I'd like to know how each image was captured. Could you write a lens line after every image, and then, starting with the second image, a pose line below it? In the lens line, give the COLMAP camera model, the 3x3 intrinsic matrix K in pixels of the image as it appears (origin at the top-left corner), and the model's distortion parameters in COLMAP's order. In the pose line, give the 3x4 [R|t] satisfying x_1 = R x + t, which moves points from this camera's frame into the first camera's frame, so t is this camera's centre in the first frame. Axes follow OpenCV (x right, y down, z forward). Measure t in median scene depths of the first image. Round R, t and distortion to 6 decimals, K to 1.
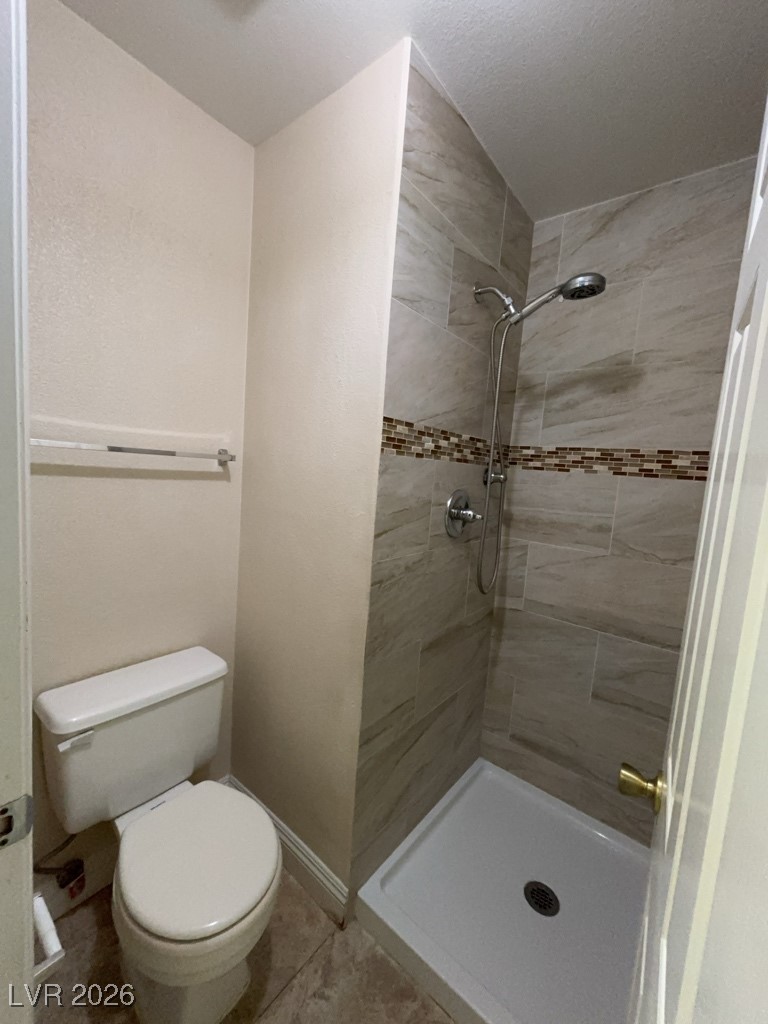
lens RADIAL K [[411.8, 0, 385.2], [0, 411.8, 509.5], [0, 0, 1]] dist [0.010490, -0.003831]
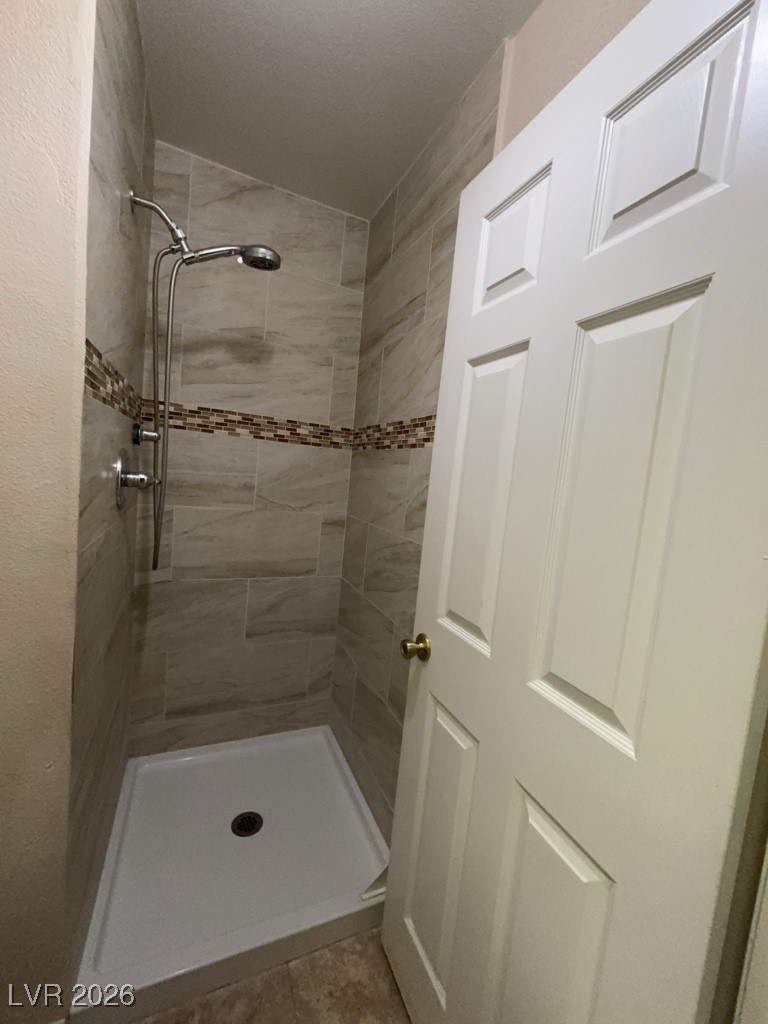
lens RADIAL K [[411.8, 0, 385.2], [0, 411.8, 509.5], [0, 0, 1]] dist [0.010490, -0.003831]
pose [[0.457244, -0.107811, 0.882782, -0.284454], [0.027869, 0.993875, 0.106943, -0.001503], [-0.888904, -0.024297, 0.457448, 0.161229]]
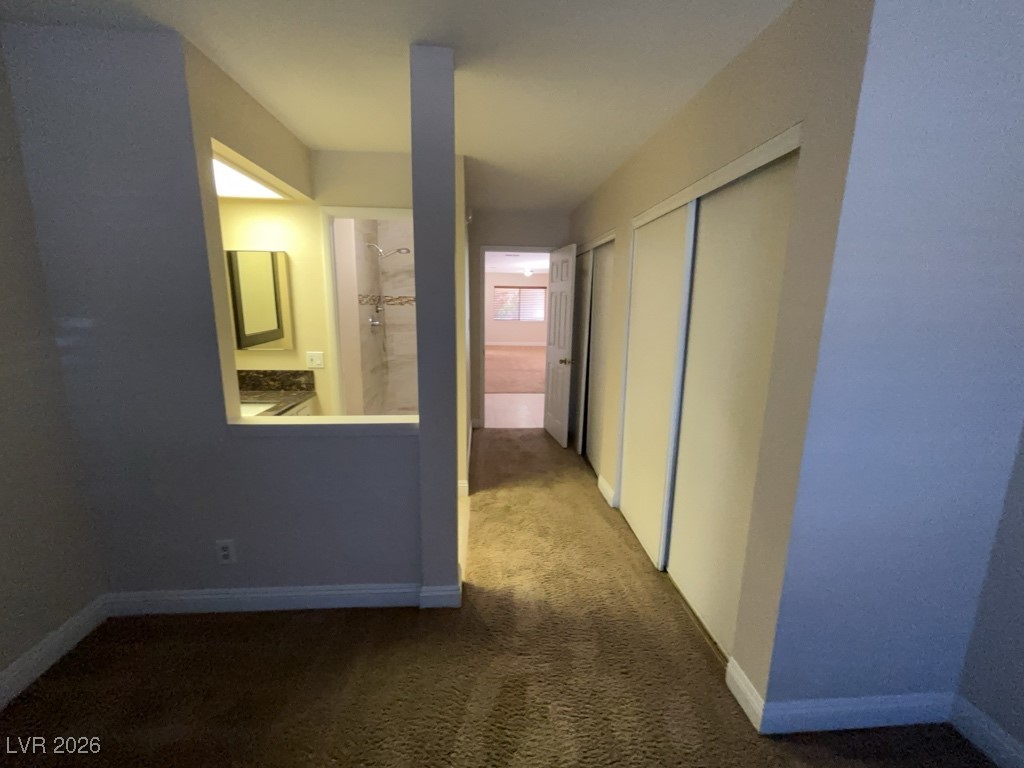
lens RADIAL K [[416.3, 0, 512.0], [0, 416.3, 384.0], [0, 0, 1]] dist [-0.001217, -0.000242]
pose [[0.727471, -0.192573, 0.658560, -0.992910], [0.107213, 0.979920, 0.168111, 0.035120], [-0.677710, -0.051690, 0.733510, -1.603473]]
